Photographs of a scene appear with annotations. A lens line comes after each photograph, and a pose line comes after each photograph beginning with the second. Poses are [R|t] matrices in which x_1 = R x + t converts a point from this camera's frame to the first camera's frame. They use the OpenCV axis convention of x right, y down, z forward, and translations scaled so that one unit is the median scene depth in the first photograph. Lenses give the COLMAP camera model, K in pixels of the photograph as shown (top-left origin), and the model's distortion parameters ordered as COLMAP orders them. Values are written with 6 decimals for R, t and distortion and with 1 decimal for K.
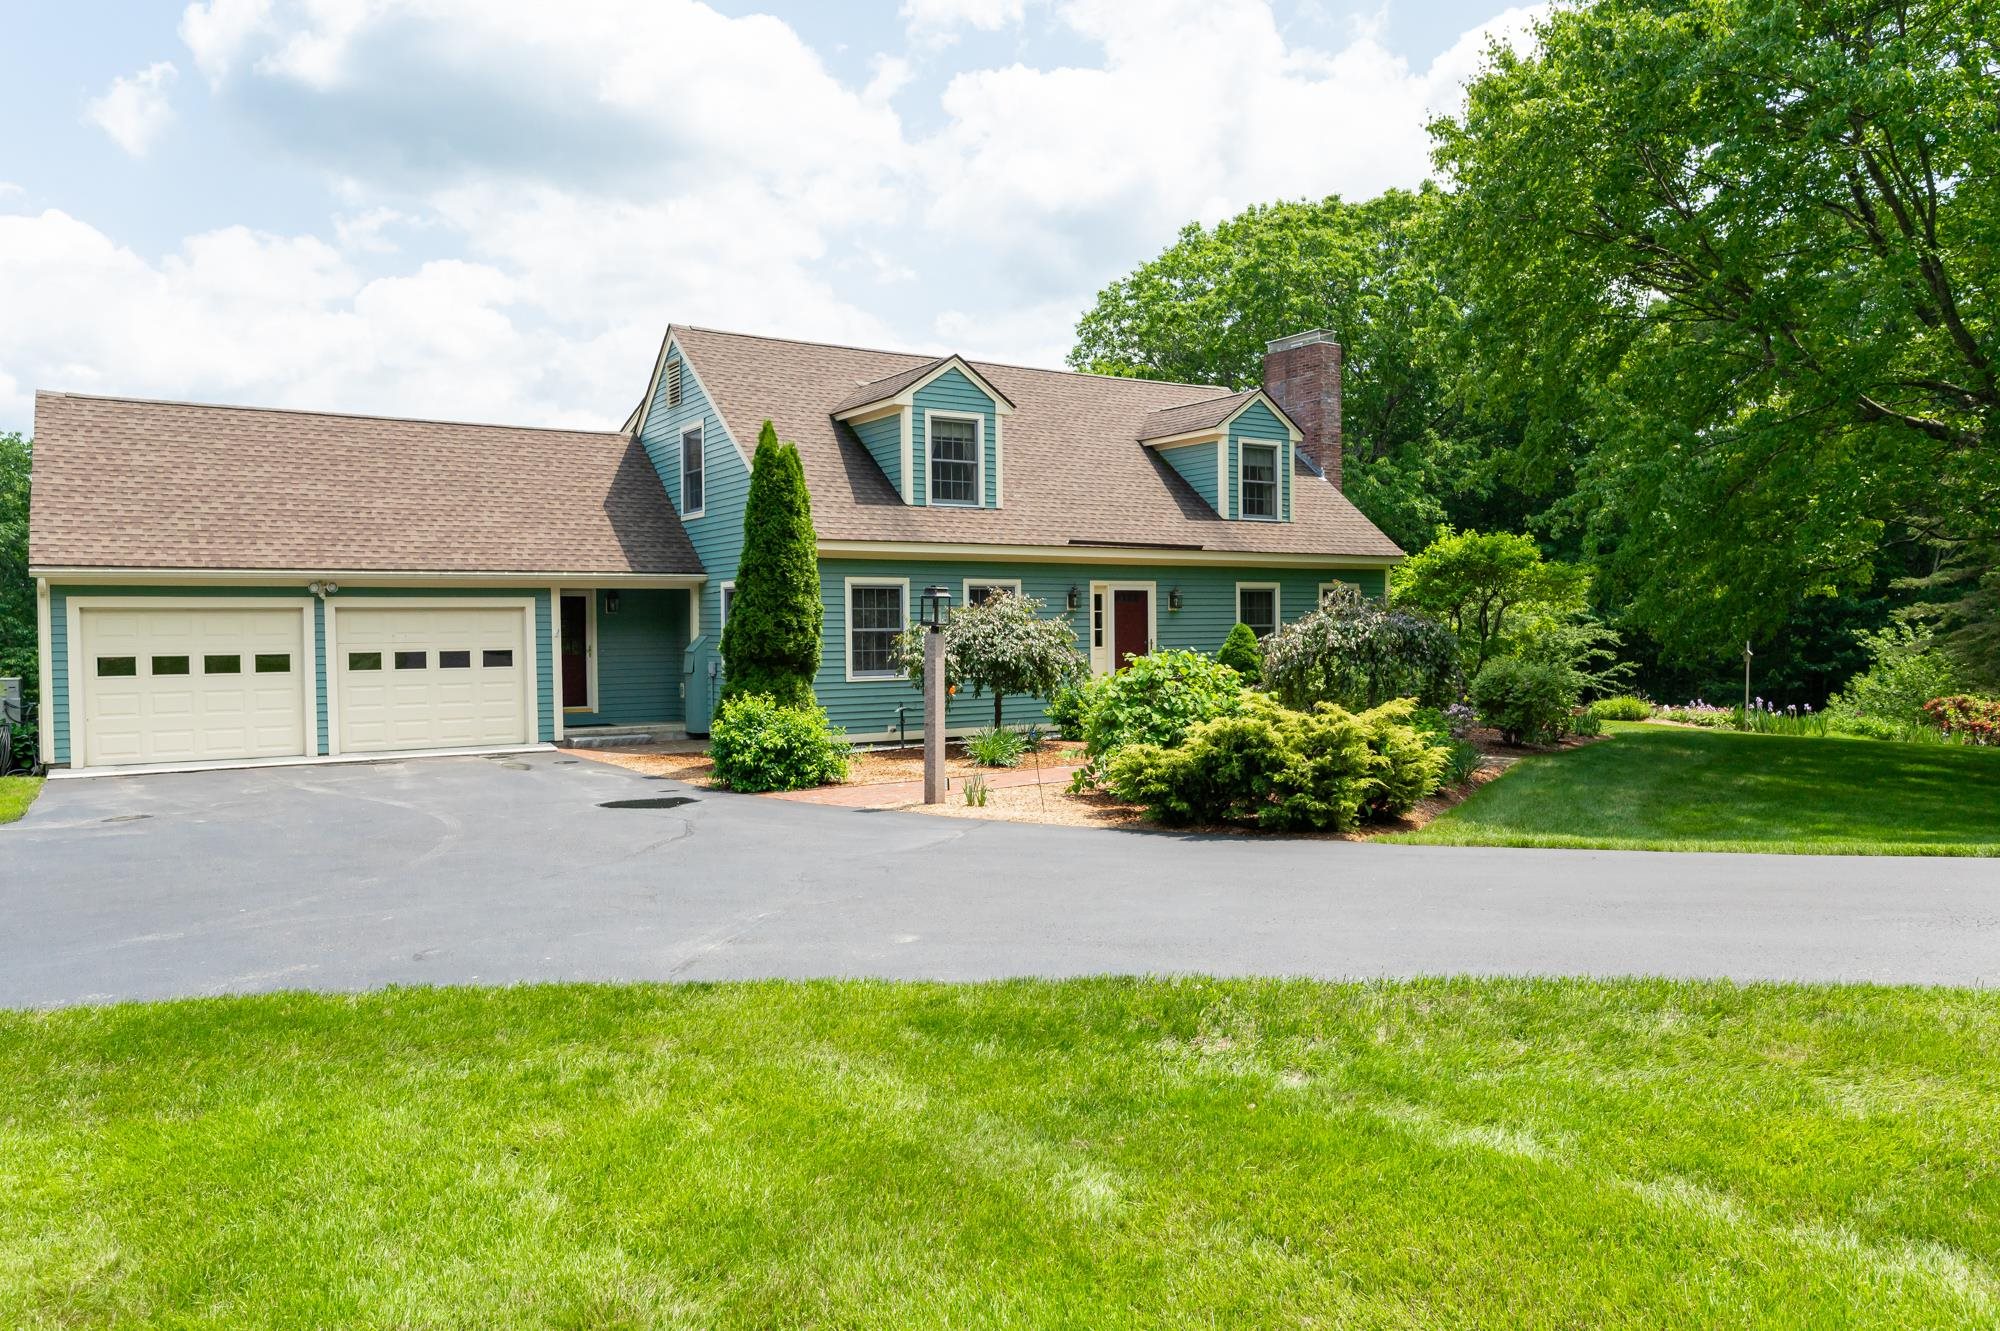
lens RADIAL K [[1328.7, 0, 996.1], [0, 1328.7, 662.6], [0, 0, 1]] dist [-0.001830, 0.000586]
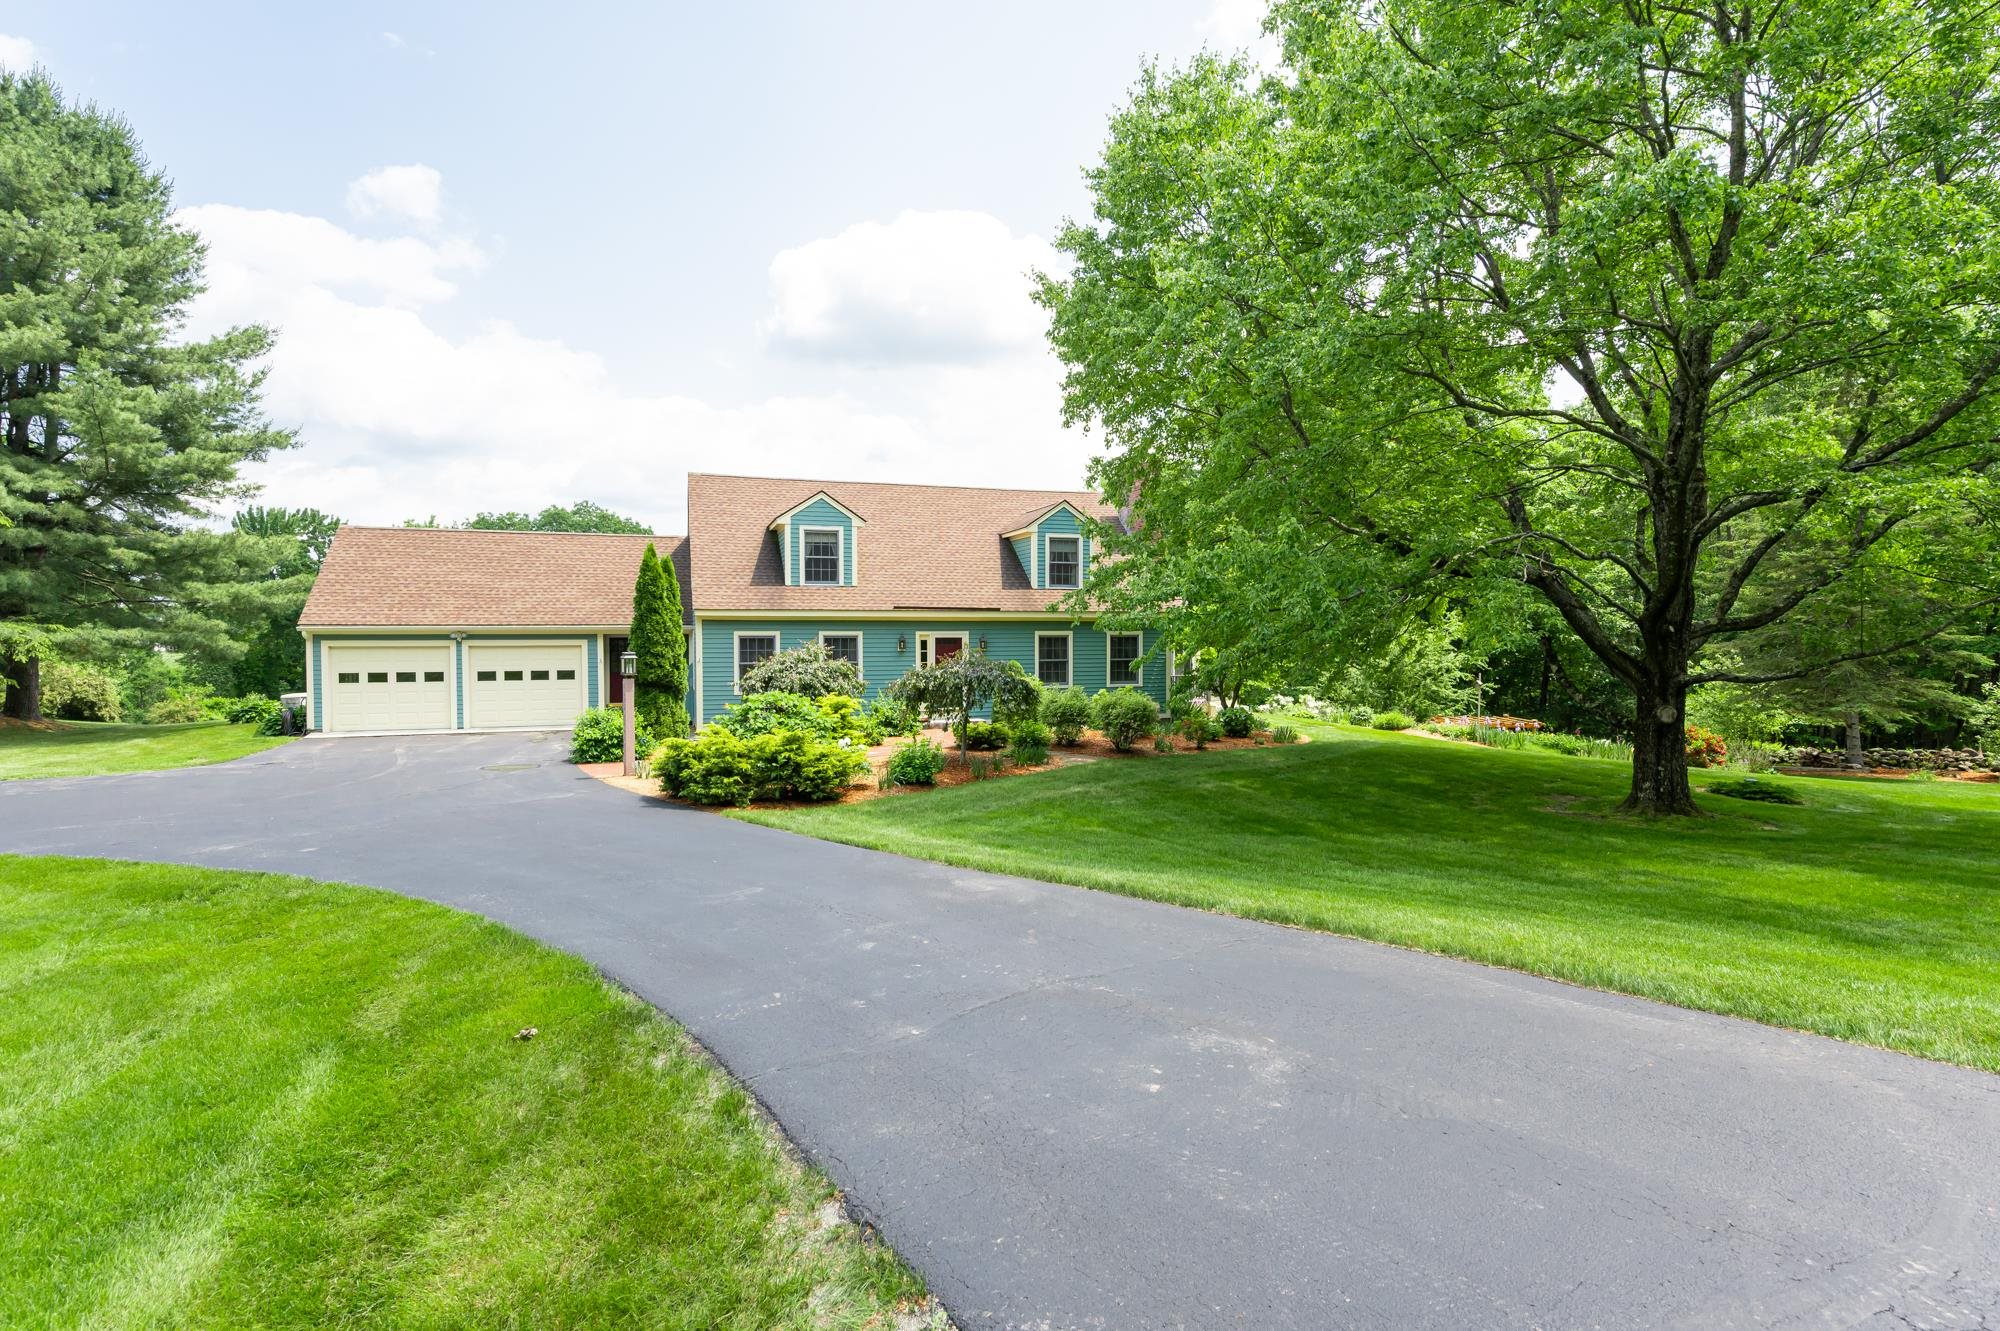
lens RADIAL K [[967.7, 0, 1001.0], [0, 967.7, 663.3], [0, 0, 1]] dist [0.001910, 0.000087]
pose [[0.970287, 0.018387, -0.241259, 0.471848], [-0.016608, 0.999818, 0.009406, -0.039122], [0.241388, -0.005120, 0.970415, -0.081063]]
